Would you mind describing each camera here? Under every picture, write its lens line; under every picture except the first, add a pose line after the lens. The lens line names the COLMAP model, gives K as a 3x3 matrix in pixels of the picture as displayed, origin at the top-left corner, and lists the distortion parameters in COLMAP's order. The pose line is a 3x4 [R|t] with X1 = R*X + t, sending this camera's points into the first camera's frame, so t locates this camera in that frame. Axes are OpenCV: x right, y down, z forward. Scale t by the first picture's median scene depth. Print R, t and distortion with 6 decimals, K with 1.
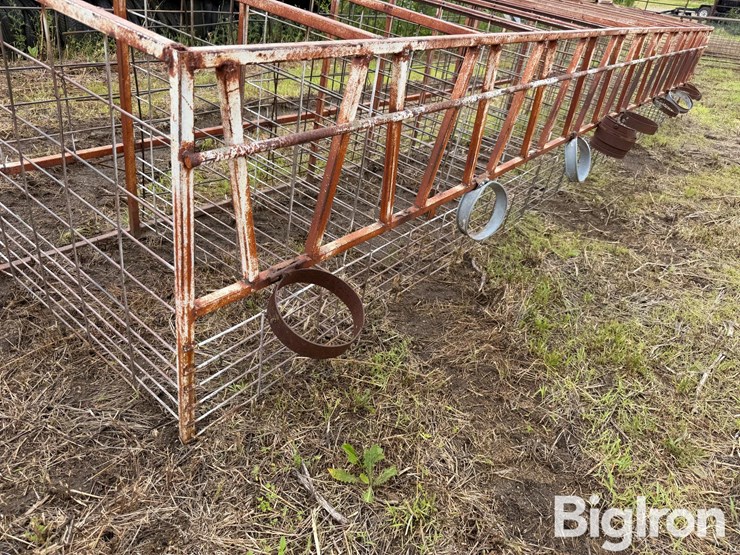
lens RADIAL K [[526.6, 0, 374.8], [0, 526.6, 276.8], [0, 0, 1]] dist [0.029819, -0.035963]
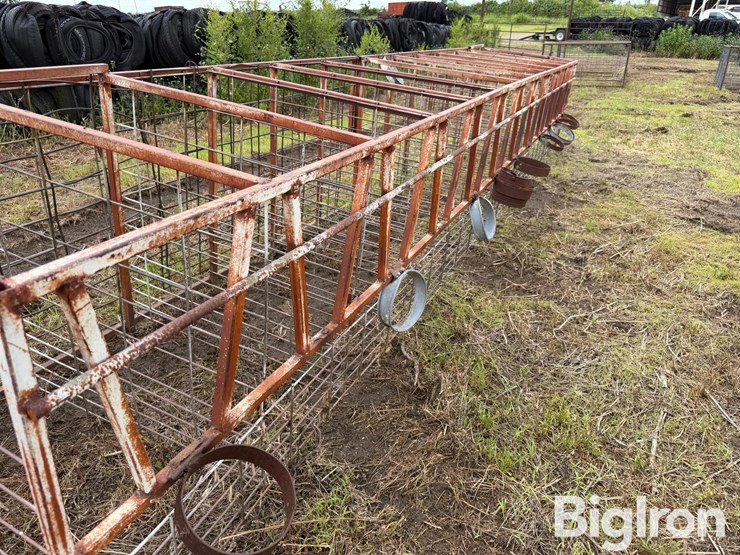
lens RADIAL K [[526.6, 0, 374.1], [0, 526.6, 277.3], [0, 0, 1]] dist [0.029819, -0.035963]
pose [[0.976342, -0.158928, 0.146622, 0.026556], [0.168634, 0.984072, -0.056254, -0.154490], [-0.135346, 0.079649, 0.987592, 0.087222]]
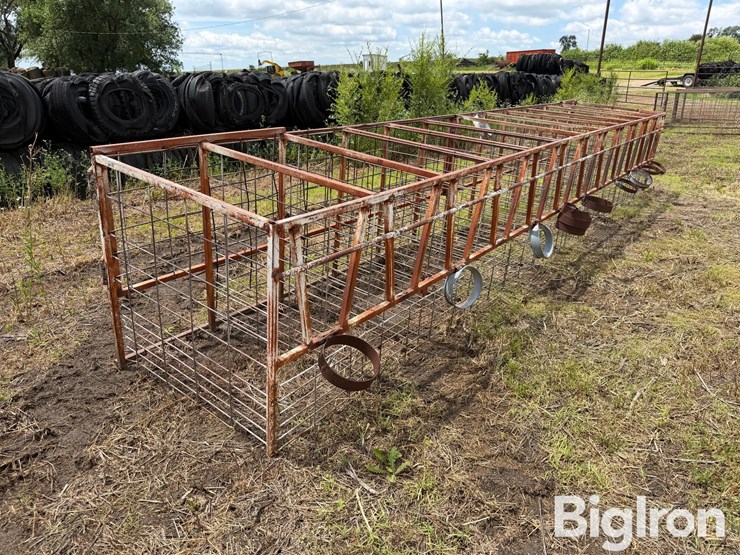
lens RADIAL K [[526.6, 0, 368.0], [0, 526.6, 271.6], [0, 0, 1]] dist [0.029819, -0.035963]
pose [[0.994821, -0.090380, -0.046510, 0.032232], [0.081334, 0.982245, -0.169052, 0.056271], [0.060963, 0.164394, 0.984509, -0.449716]]
